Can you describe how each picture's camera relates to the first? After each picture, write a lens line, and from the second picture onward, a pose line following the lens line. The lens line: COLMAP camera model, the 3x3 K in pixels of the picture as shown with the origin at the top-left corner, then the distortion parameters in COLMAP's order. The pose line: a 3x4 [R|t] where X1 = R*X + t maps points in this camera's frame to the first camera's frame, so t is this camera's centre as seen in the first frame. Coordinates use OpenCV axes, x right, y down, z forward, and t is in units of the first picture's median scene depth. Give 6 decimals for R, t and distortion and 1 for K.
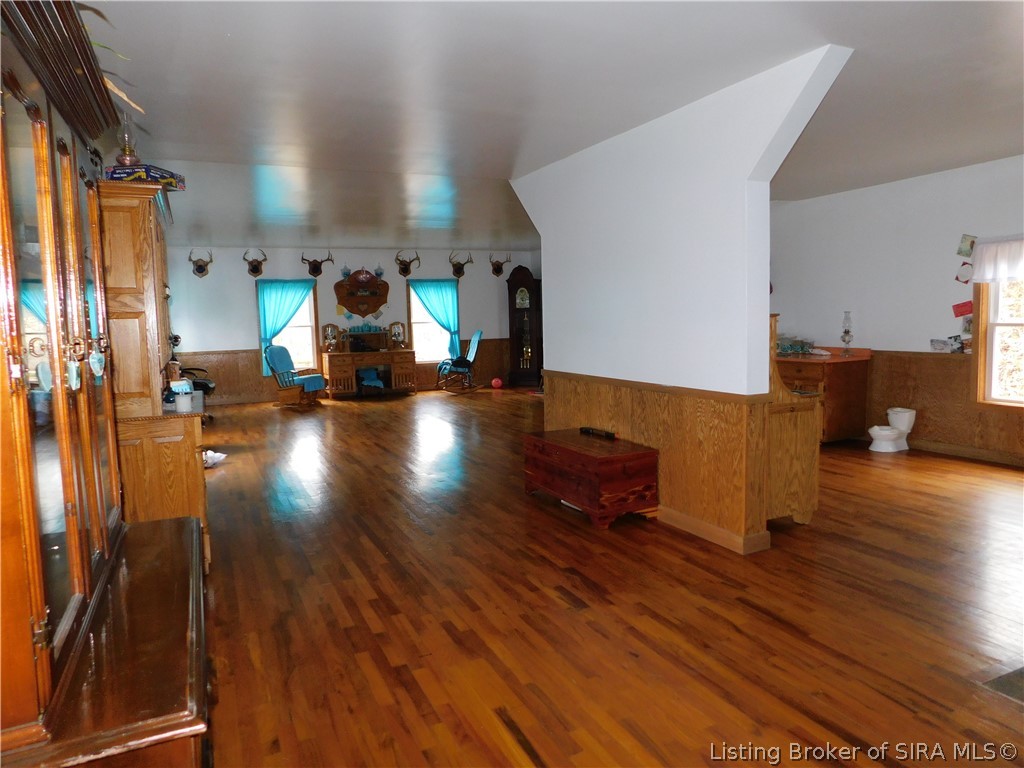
lens RADIAL K [[679.4, 0, 514.9], [0, 679.4, 379.9], [0, 0, 1]] dist [-0.059469, 0.043890]
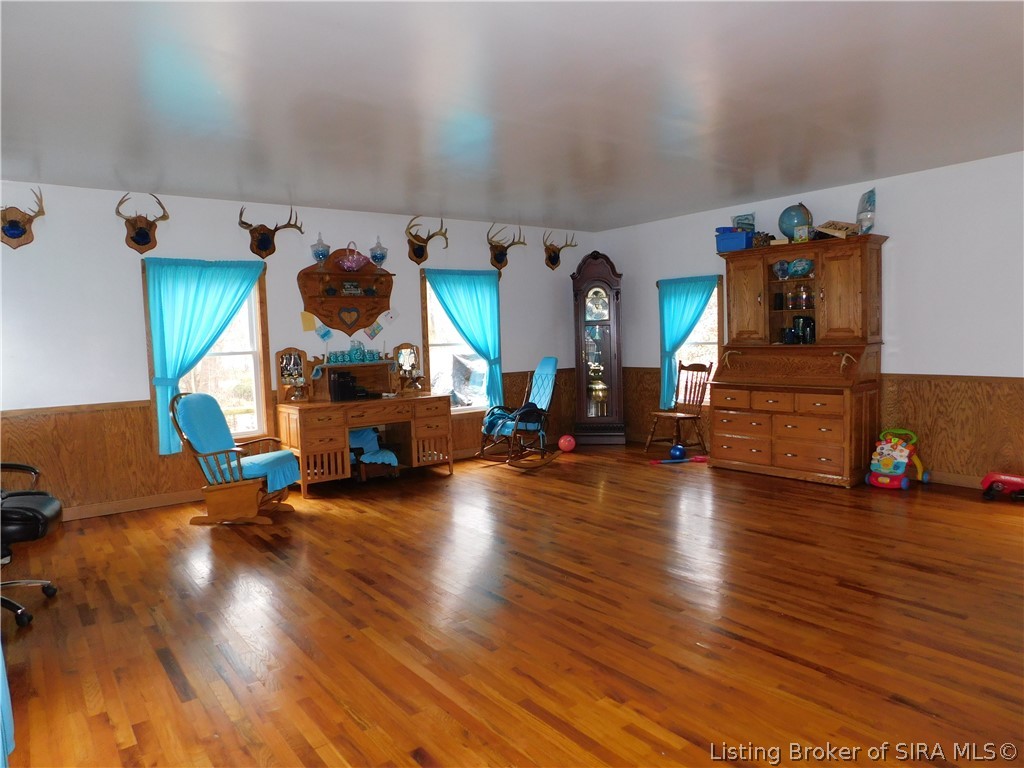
lens RADIAL K [[679.4, 0, 516.2], [0, 679.4, 384.4], [0, 0, 1]] dist [-0.059469, 0.043890]
pose [[0.977543, -0.019088, 0.209871, -0.223634], [0.024466, 0.999435, -0.023060, -0.039710], [-0.209312, 0.027676, 0.977457, 0.471888]]
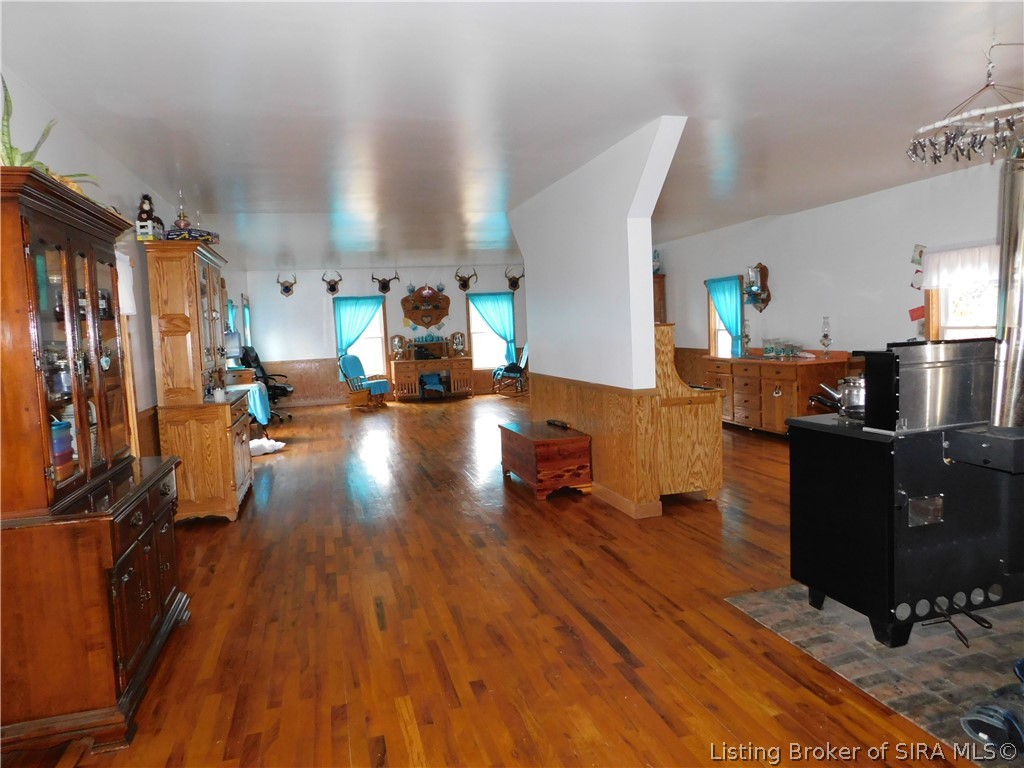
lens RADIAL K [[679.4, 0, 512.2], [0, 679.4, 379.3], [0, 0, 1]] dist [-0.059469, 0.043890]
pose [[0.986506, -0.004301, -0.163666, 0.104712], [0.002272, 0.999918, -0.012580, 0.006112], [0.163707, 0.012038, 0.986436, -0.086466]]
